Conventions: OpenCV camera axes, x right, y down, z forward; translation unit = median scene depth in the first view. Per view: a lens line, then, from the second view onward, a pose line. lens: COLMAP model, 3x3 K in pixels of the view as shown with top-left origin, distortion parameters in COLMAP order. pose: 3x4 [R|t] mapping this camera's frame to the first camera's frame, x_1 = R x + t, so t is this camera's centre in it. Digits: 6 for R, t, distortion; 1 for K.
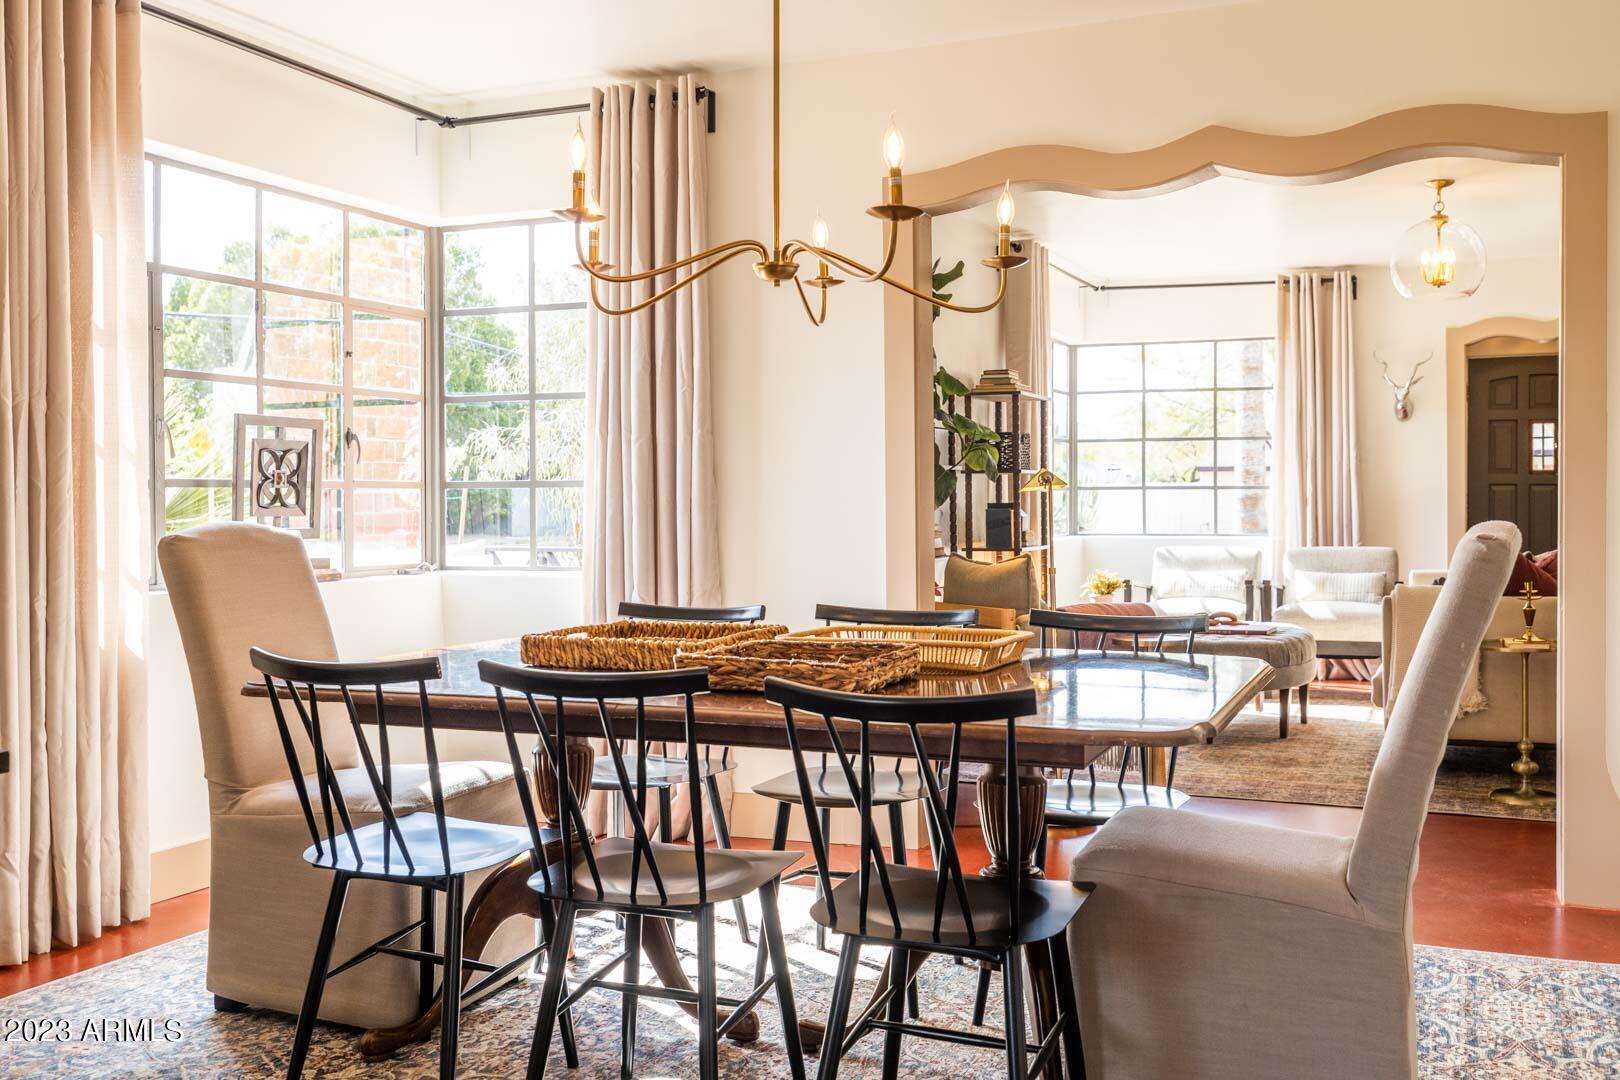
lens RADIAL K [[1575.9, 0, 805.7], [0, 1575.9, 523.3], [0, 0, 1]] dist [0.004207, 0.000000]
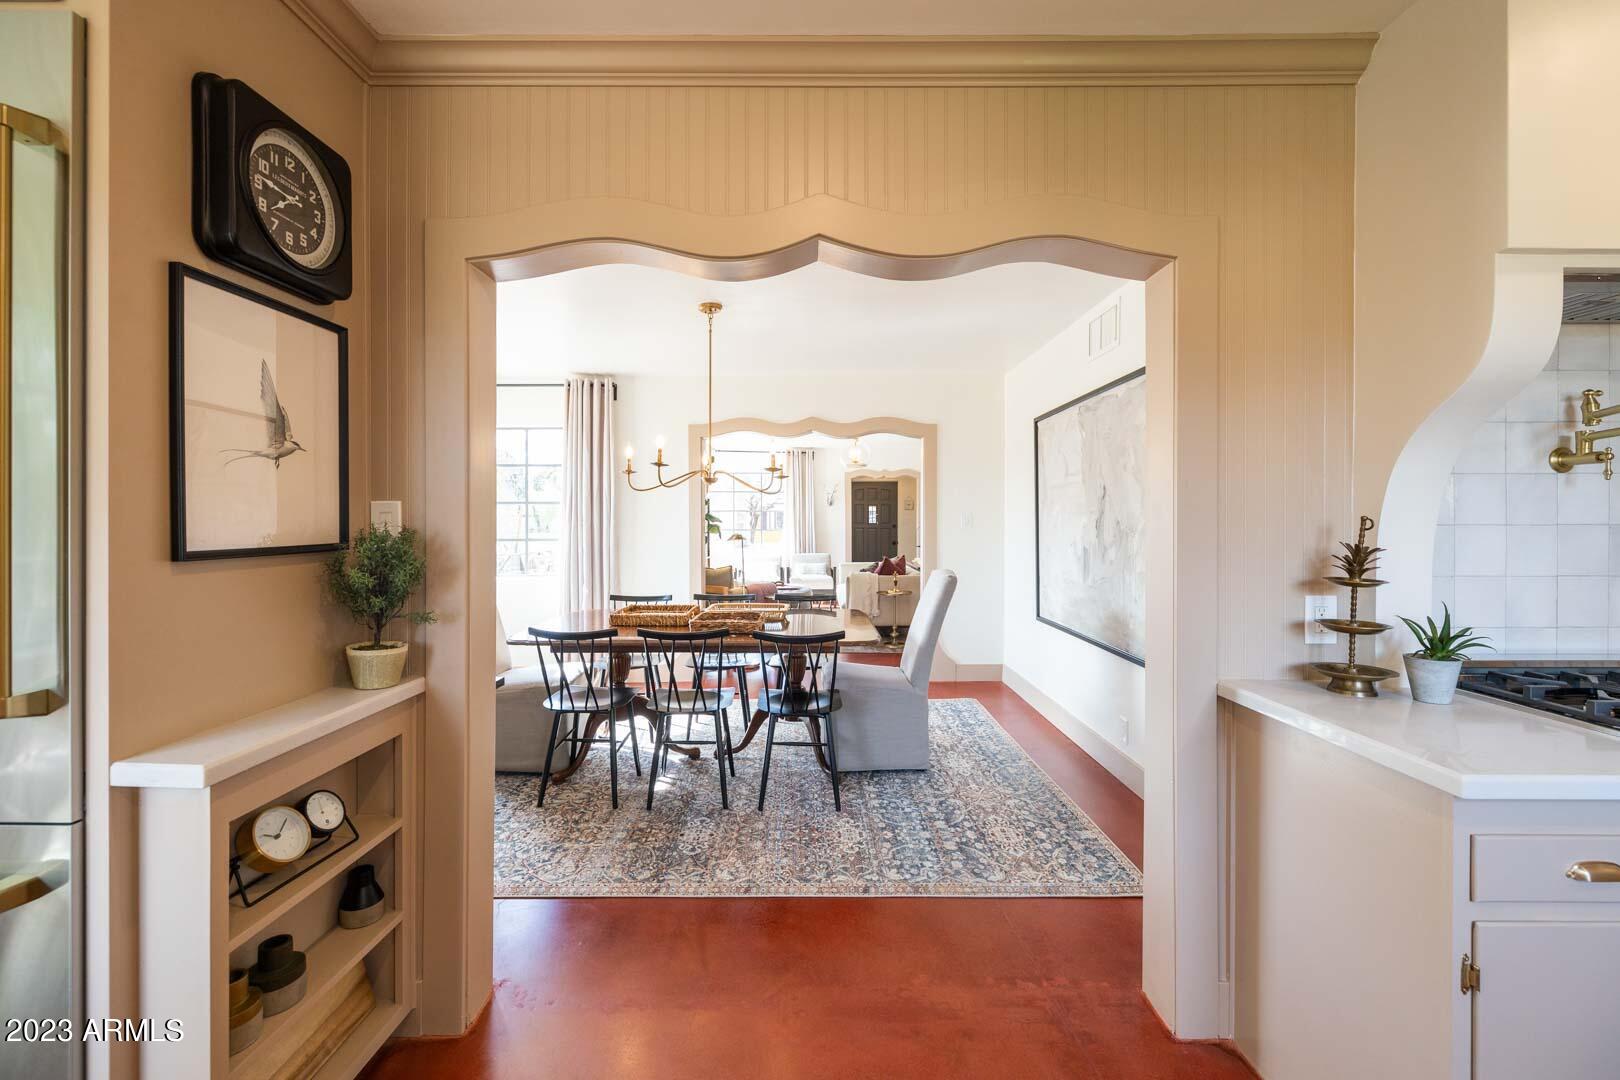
lens RADIAL K [[678.1, 0, 806.0], [0, 678.1, 523.7], [0, 0, 1]] dist [0.000649, -0.000757]
pose [[0.923547, 0.002708, 0.383475, -0.200200], [0.001148, 0.999951, -0.009826, -0.043494], [-0.383483, 0.009515, 0.923499, -0.108392]]
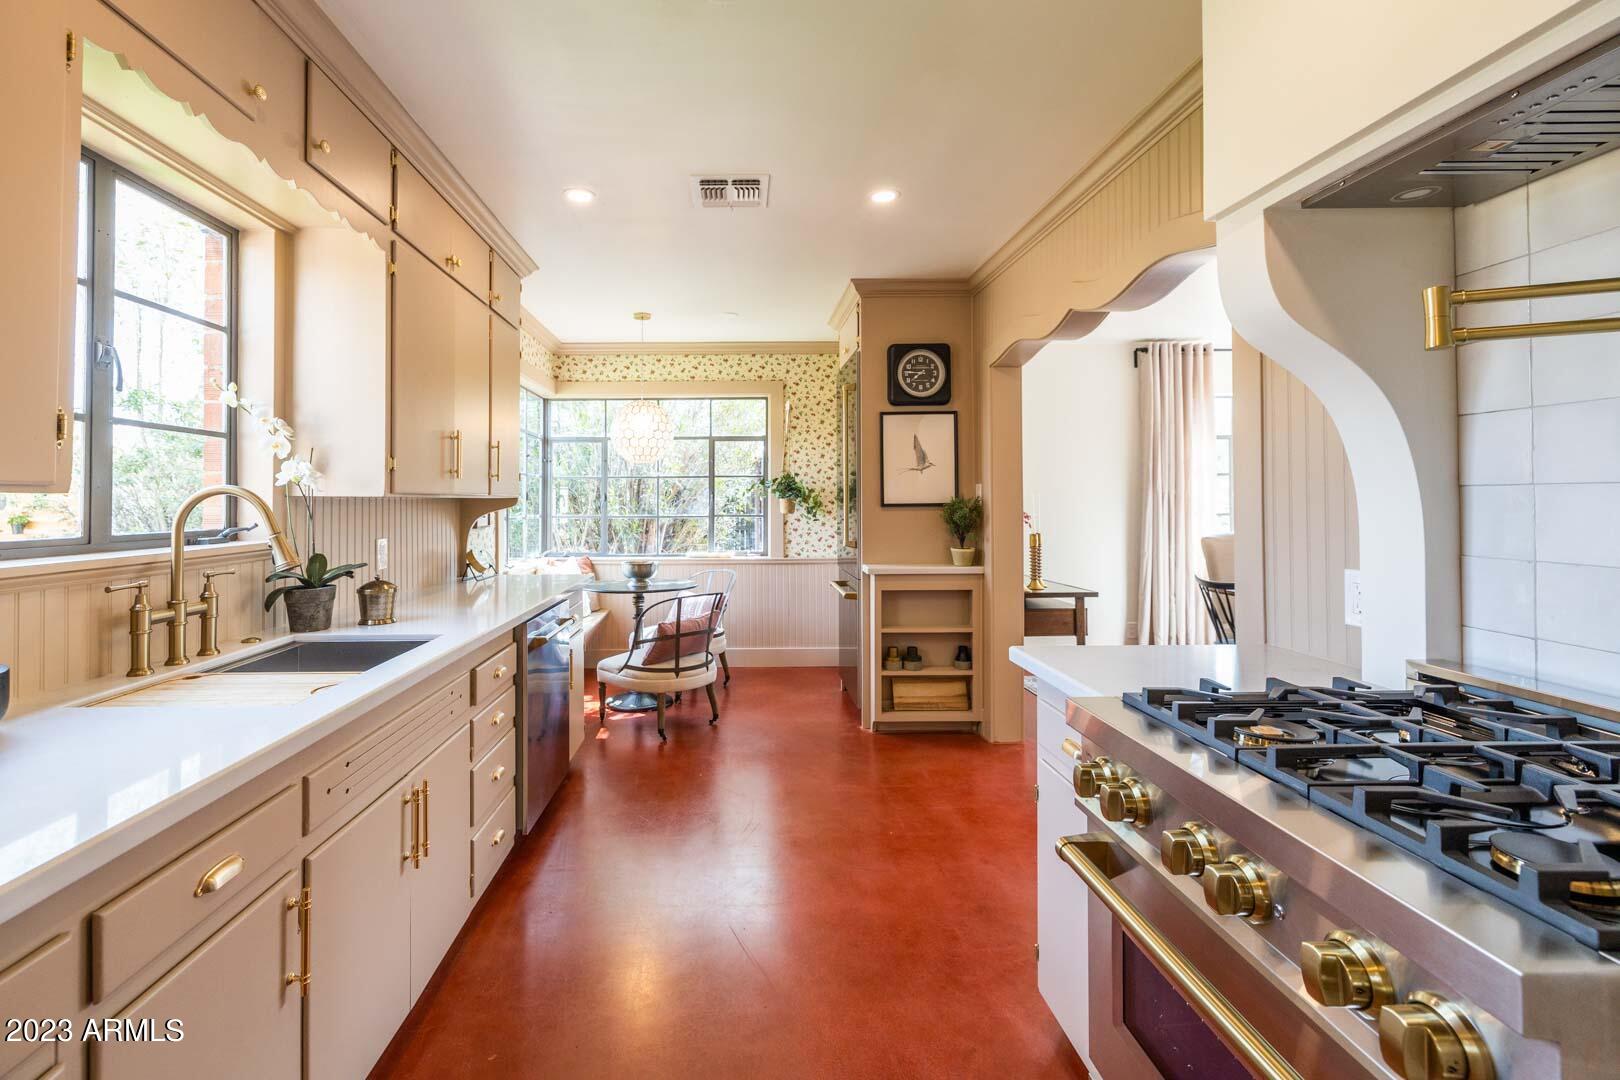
lens RADIAL K [[712.1, 0, 740.4], [0, 712.1, 497.3], [0, 0, 1]] dist [0.002246, -0.000476]
pose [[0.398308, -0.004628, -0.917240, 0.358136], [-0.006808, 0.999945, -0.008002, -0.035671], [0.917226, 0.009432, 0.398255, -0.264561]]
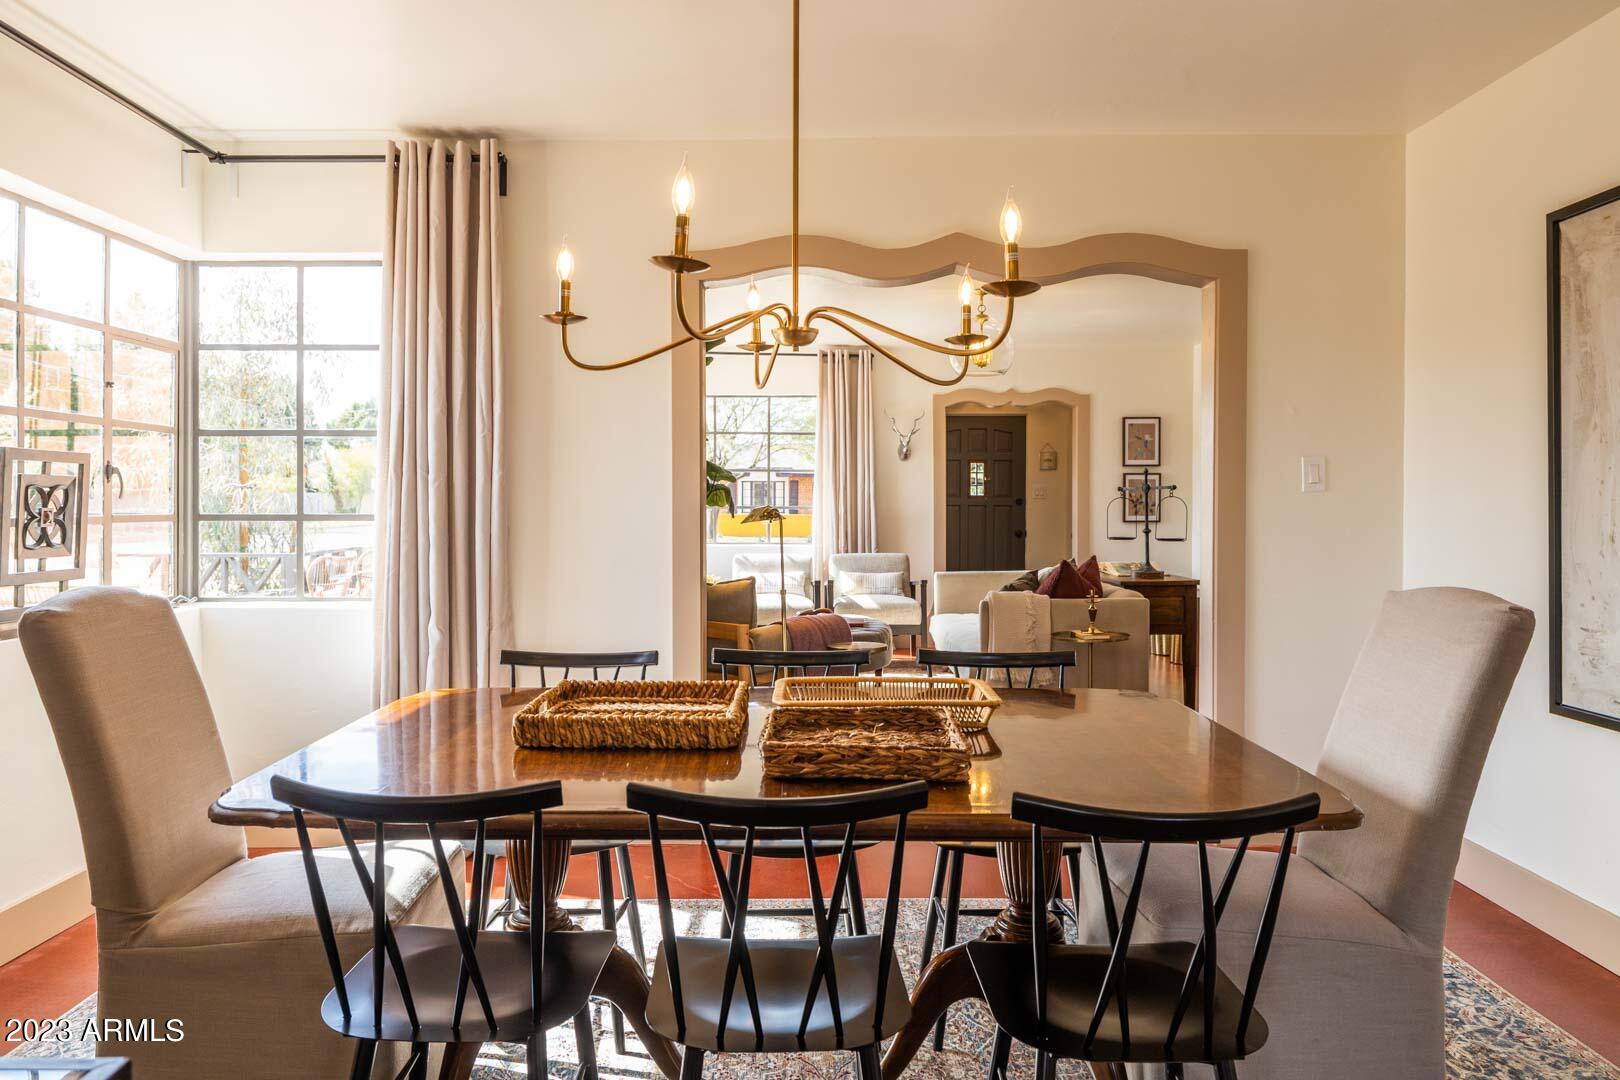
lens RADIAL K [[1151.1, 0, 791.7], [0, 1151.1, 506.8], [0, 0, 1]] dist [-0.004510, 0.003914]
pose [[0.924240, 0.004599, 0.381785, -0.184696], [-0.001001, 0.999953, -0.009622, -0.028021], [-0.381811, 0.008510, 0.924201, 0.204622]]
